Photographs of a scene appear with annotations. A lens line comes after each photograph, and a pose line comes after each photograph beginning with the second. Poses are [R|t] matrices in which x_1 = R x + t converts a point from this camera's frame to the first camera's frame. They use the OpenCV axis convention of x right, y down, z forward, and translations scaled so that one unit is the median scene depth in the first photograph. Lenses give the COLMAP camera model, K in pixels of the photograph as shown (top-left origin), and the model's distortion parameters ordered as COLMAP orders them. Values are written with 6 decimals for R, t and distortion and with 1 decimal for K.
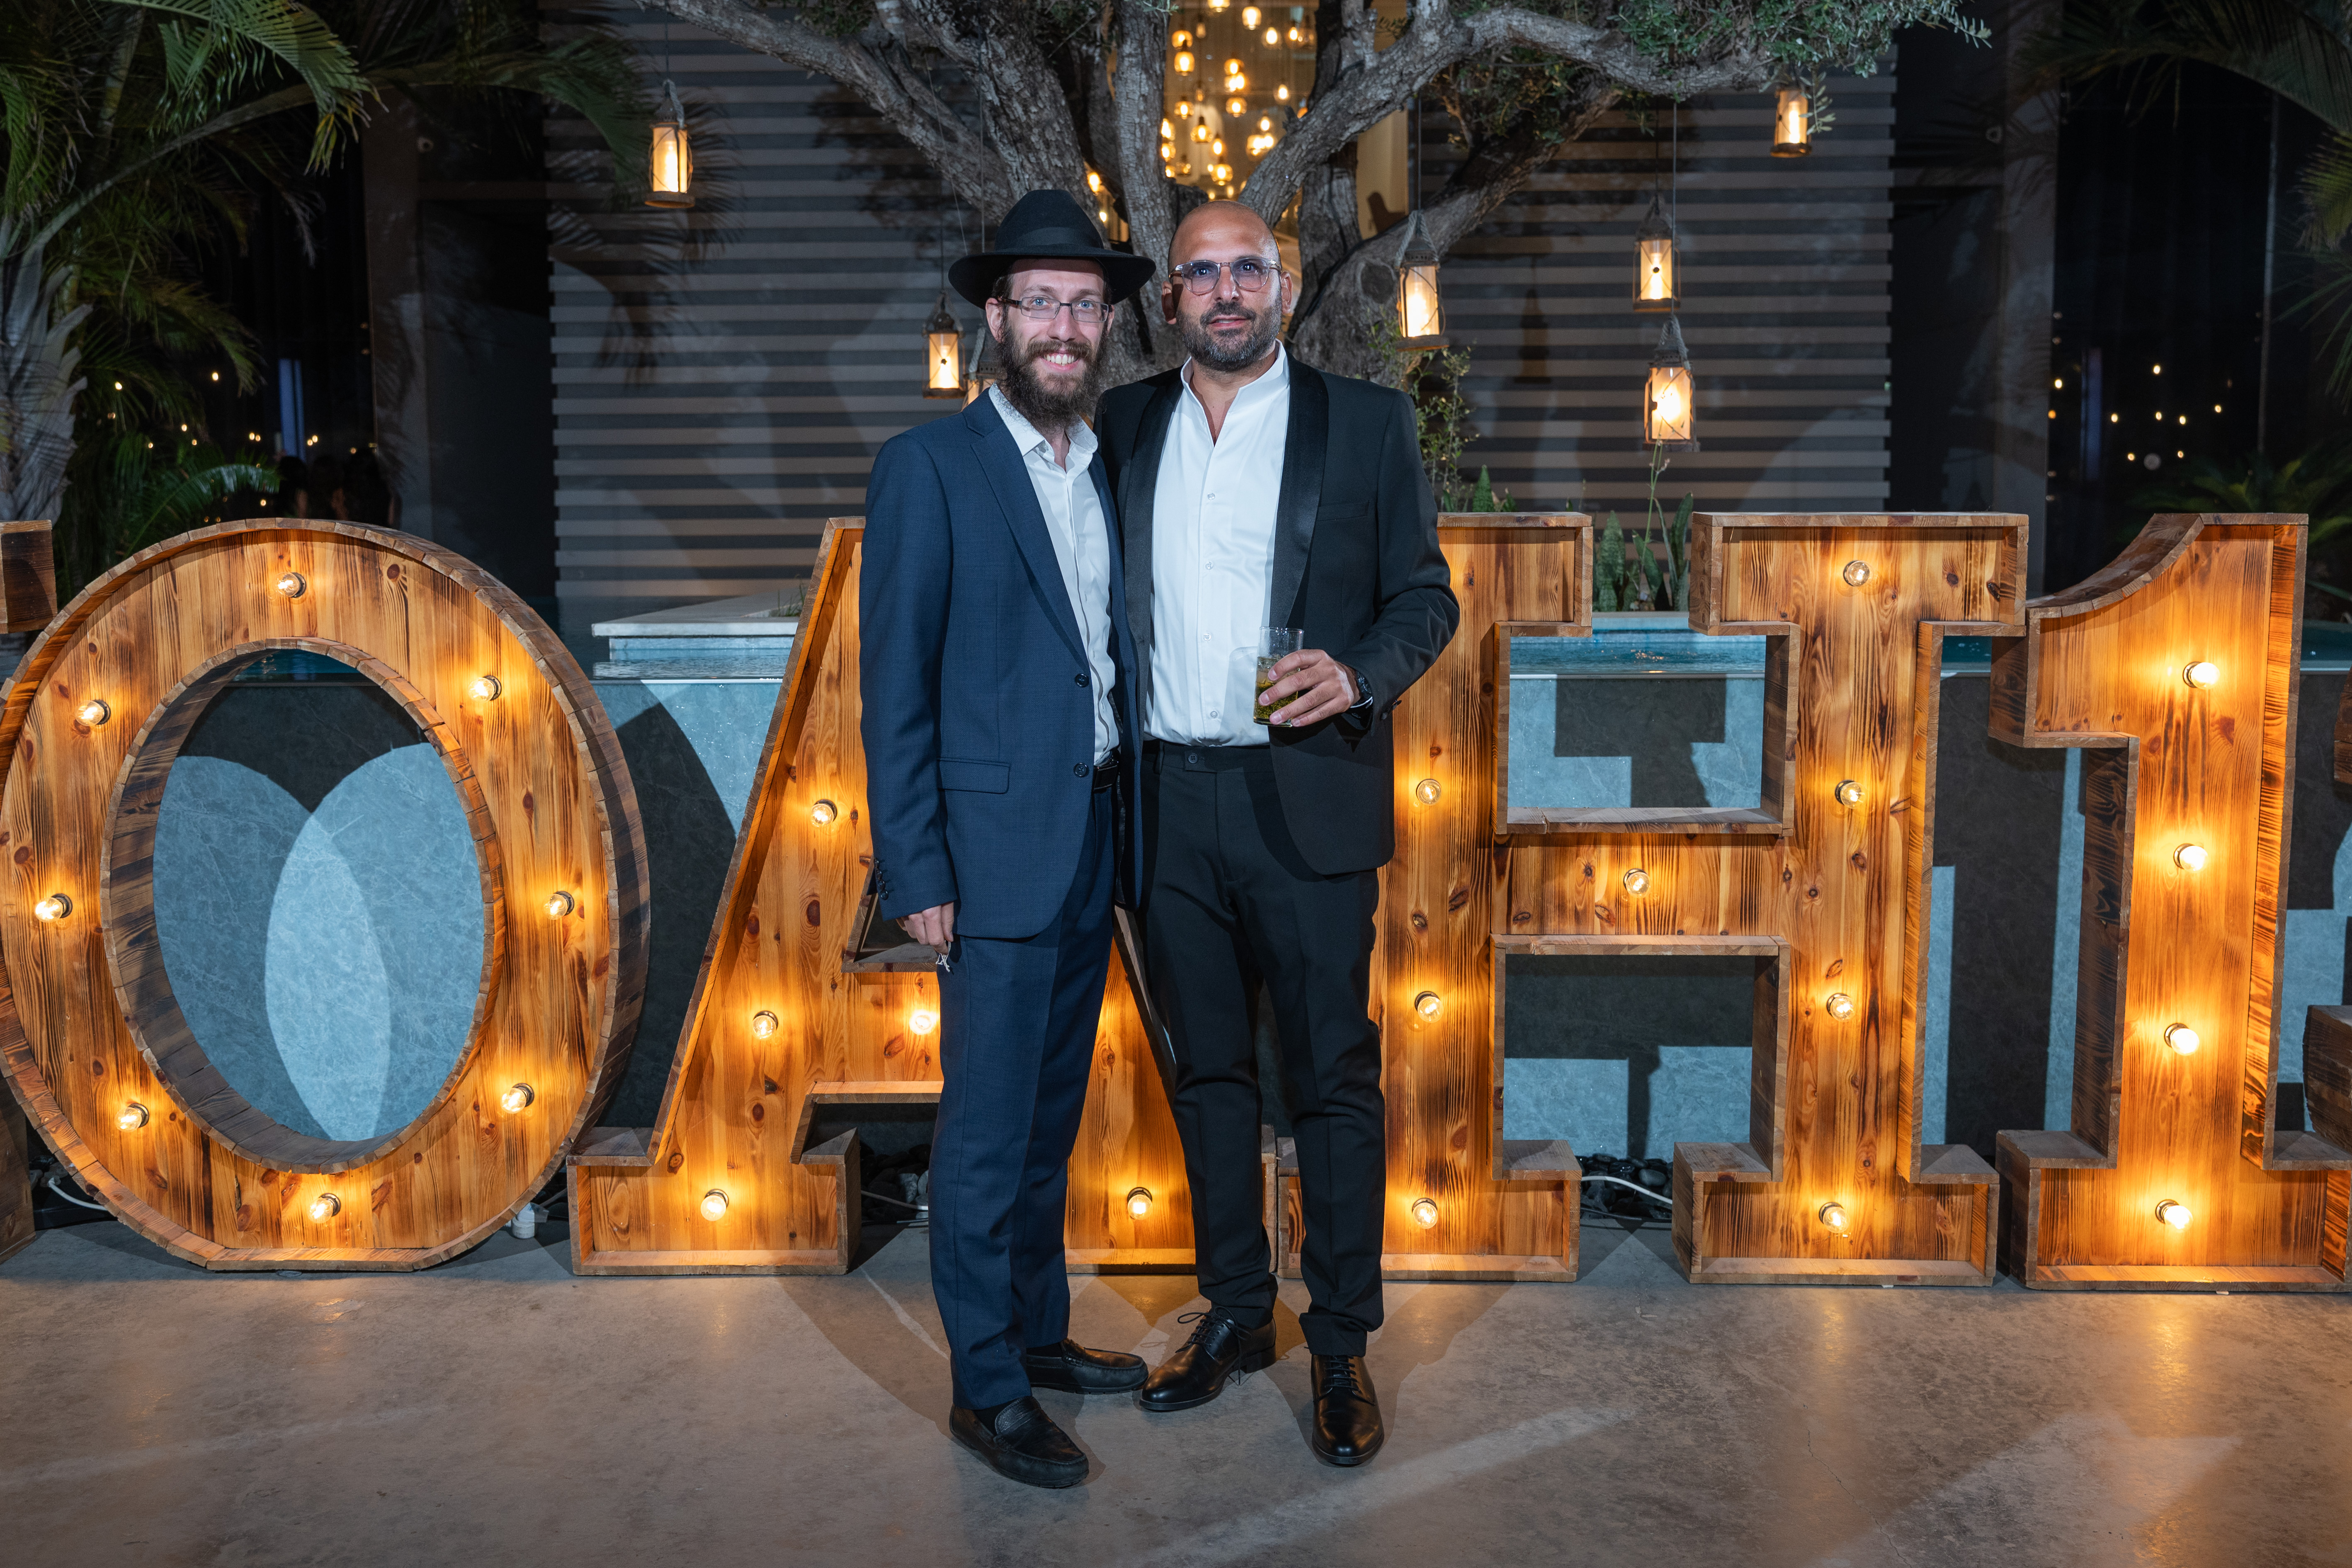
lens RADIAL K [[2268.0, 0, 1172.9], [0, 2268.0, 758.0], [0, 0, 1]] dist [0.003979, -0.019536]
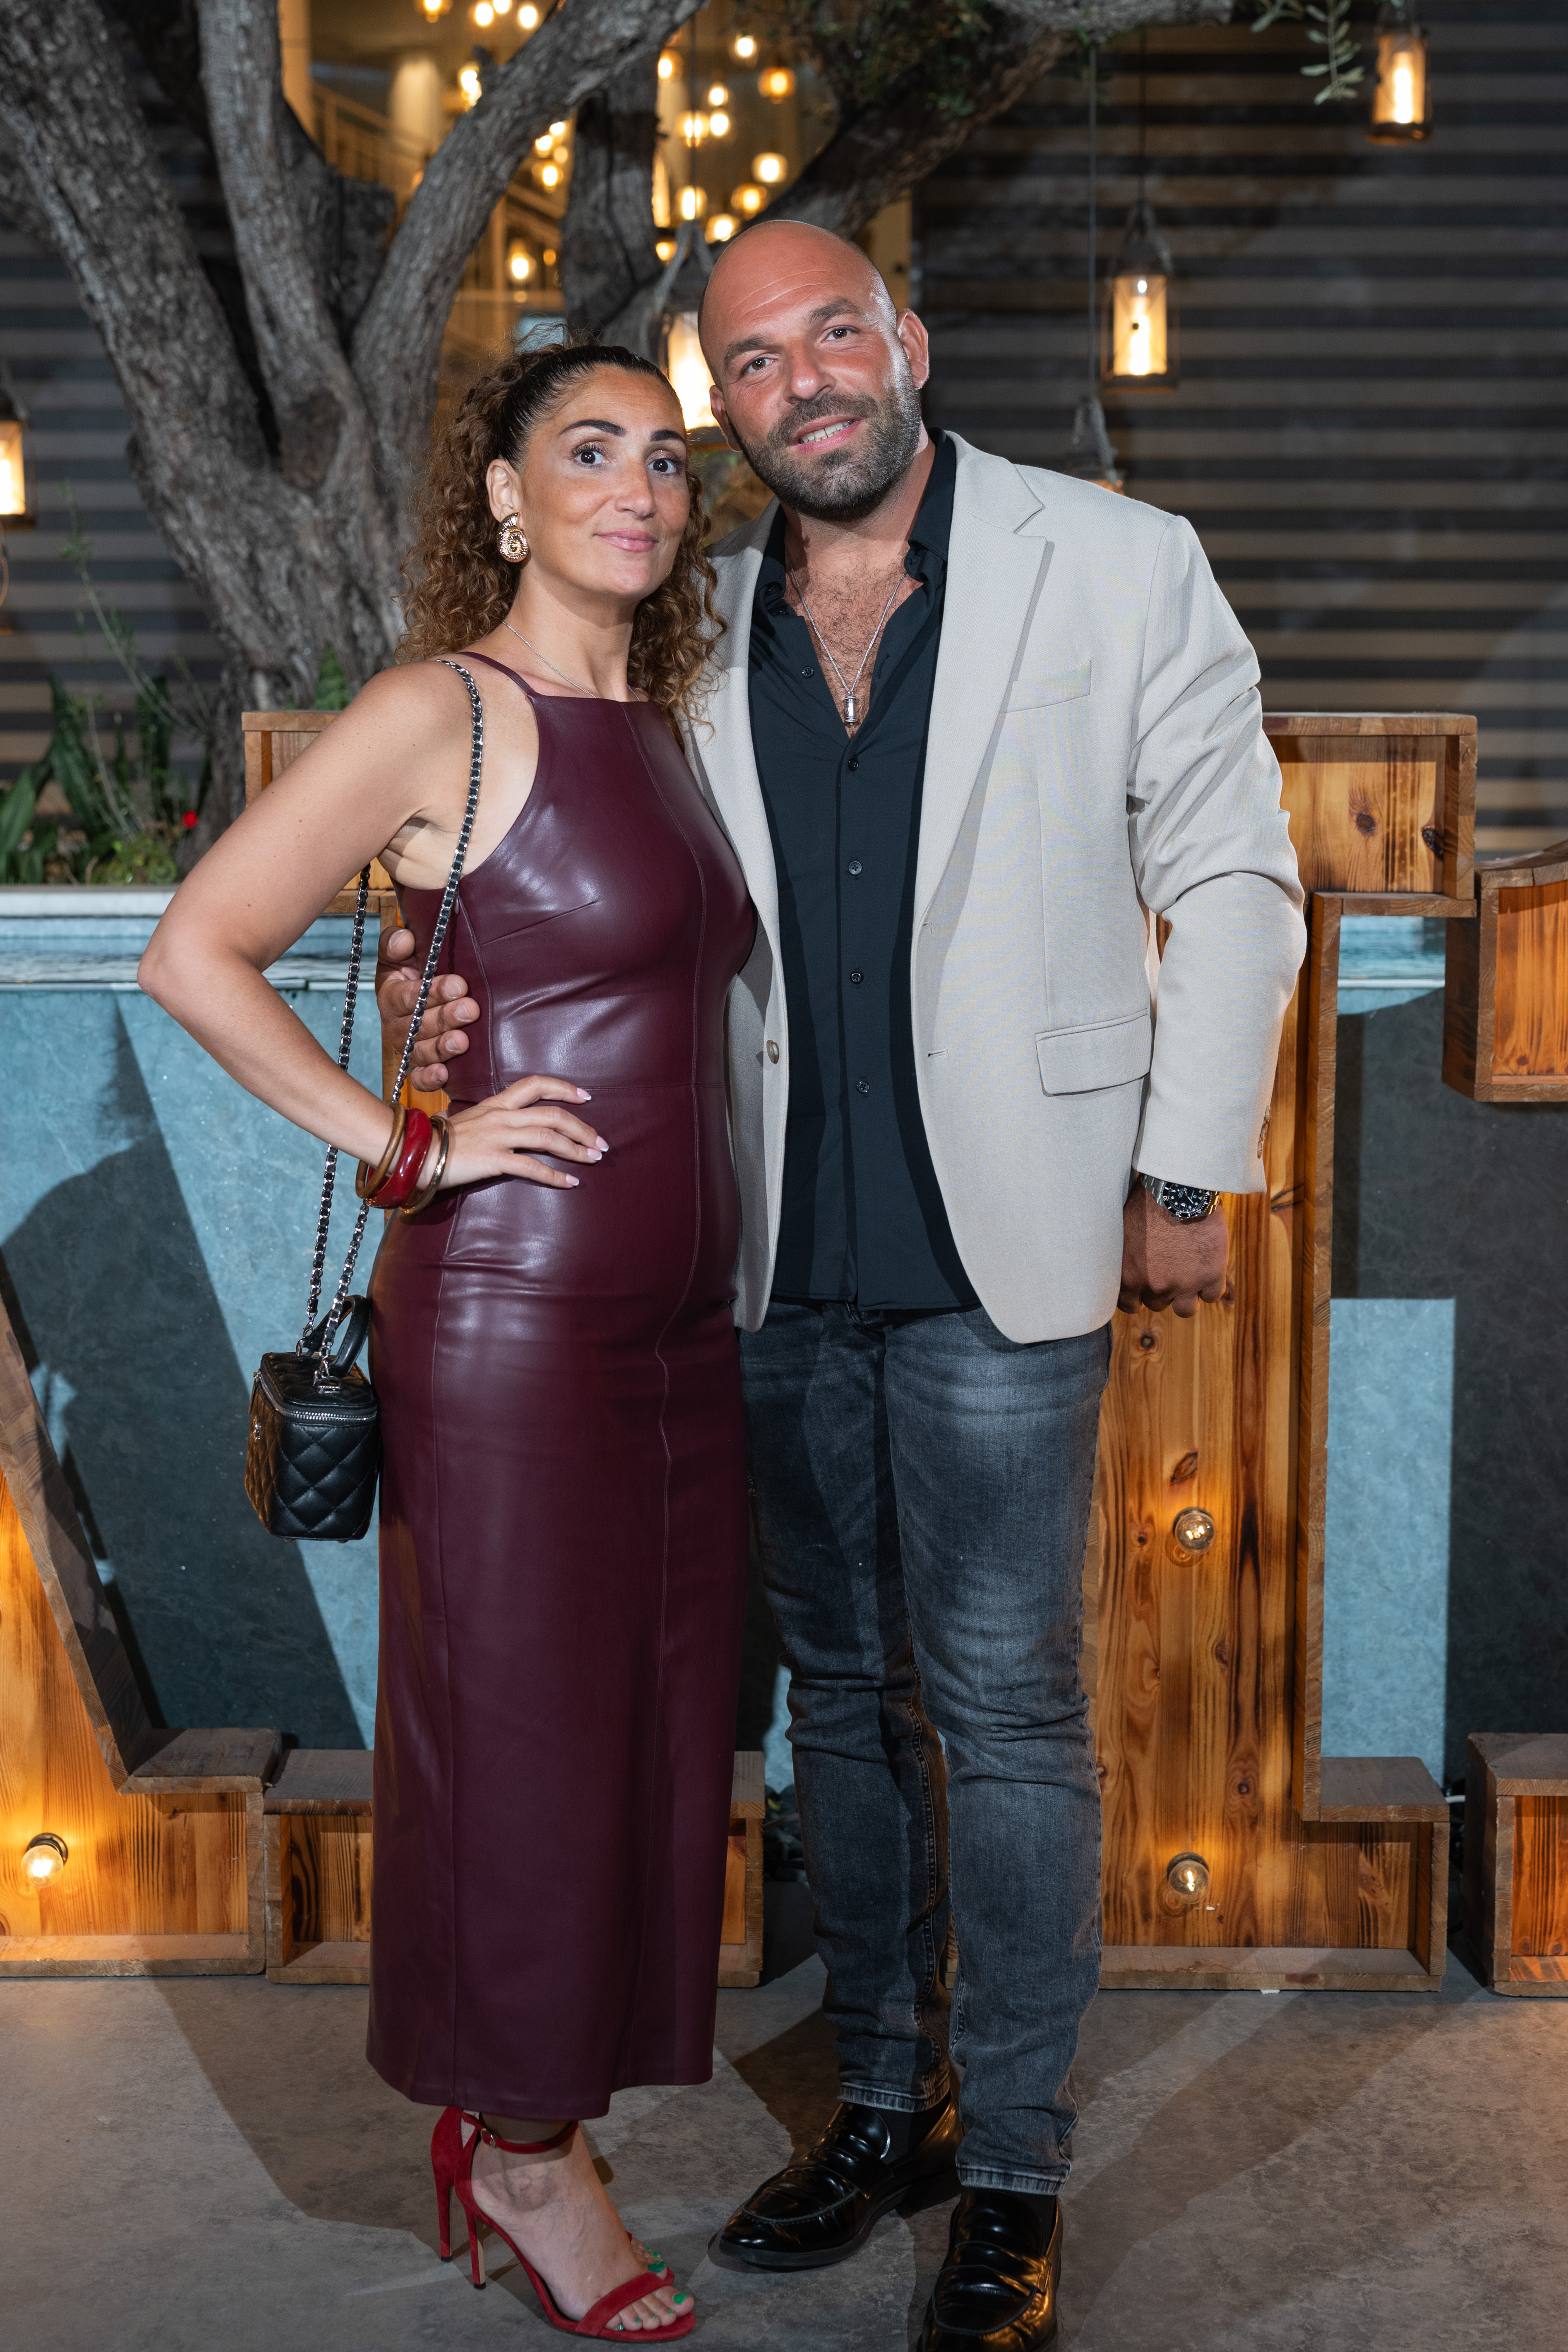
lens RADIAL K [[3685.7, 0, 772.4], [0, 3685.7, 1137.3], [0, 0, 1]] dist [-0.006375, 0.025065]
pose [[0.999589, 0.001309, 0.028639, 0.151524], [-0.001344, 0.999998, 0.001205, 0.003933], [-0.028638, -0.001243, 0.999589, 0.021079]]
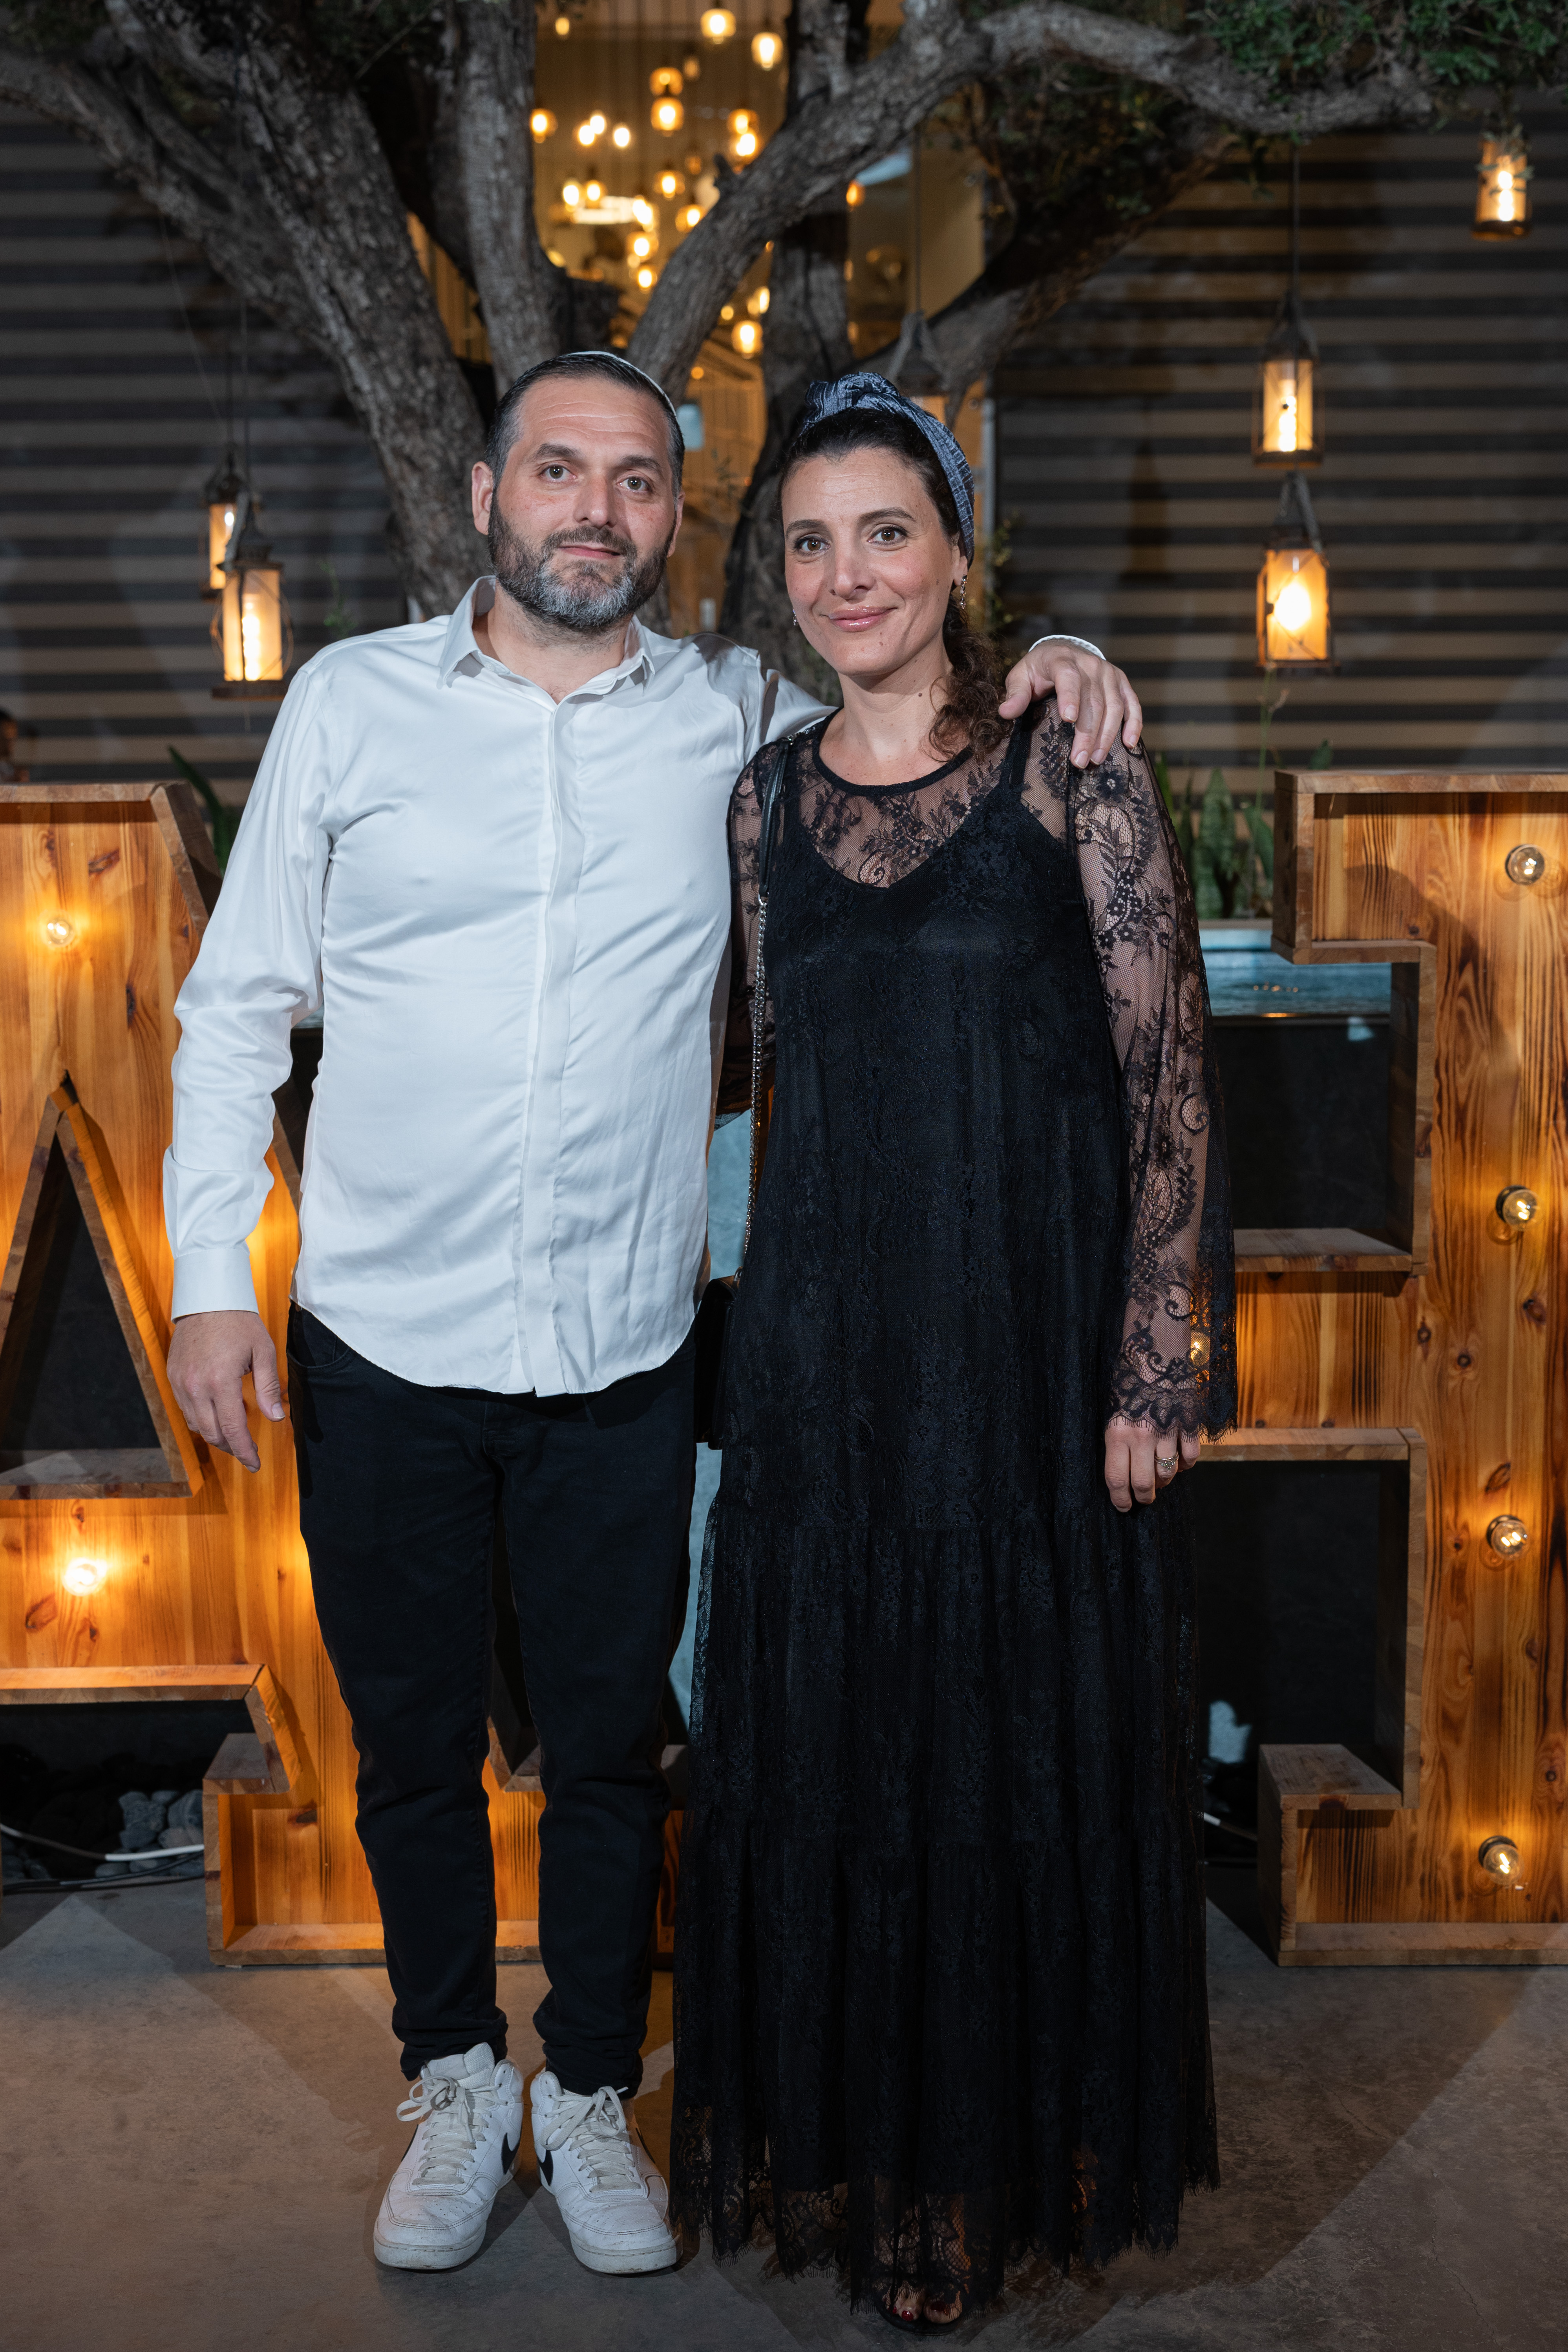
lens RADIAL K [[3223.5, 0, 795.8], [0, 3223.5, 1166.3], [0, 0, 1]] dist [0.006720, -0.039800]
pose [[0.999551, -0.008365, 0.028781, 0.065234], [0.007946, 0.999861, 0.014640, -0.010522], [-0.028899, -0.014405, 0.999479, 0.088814]]
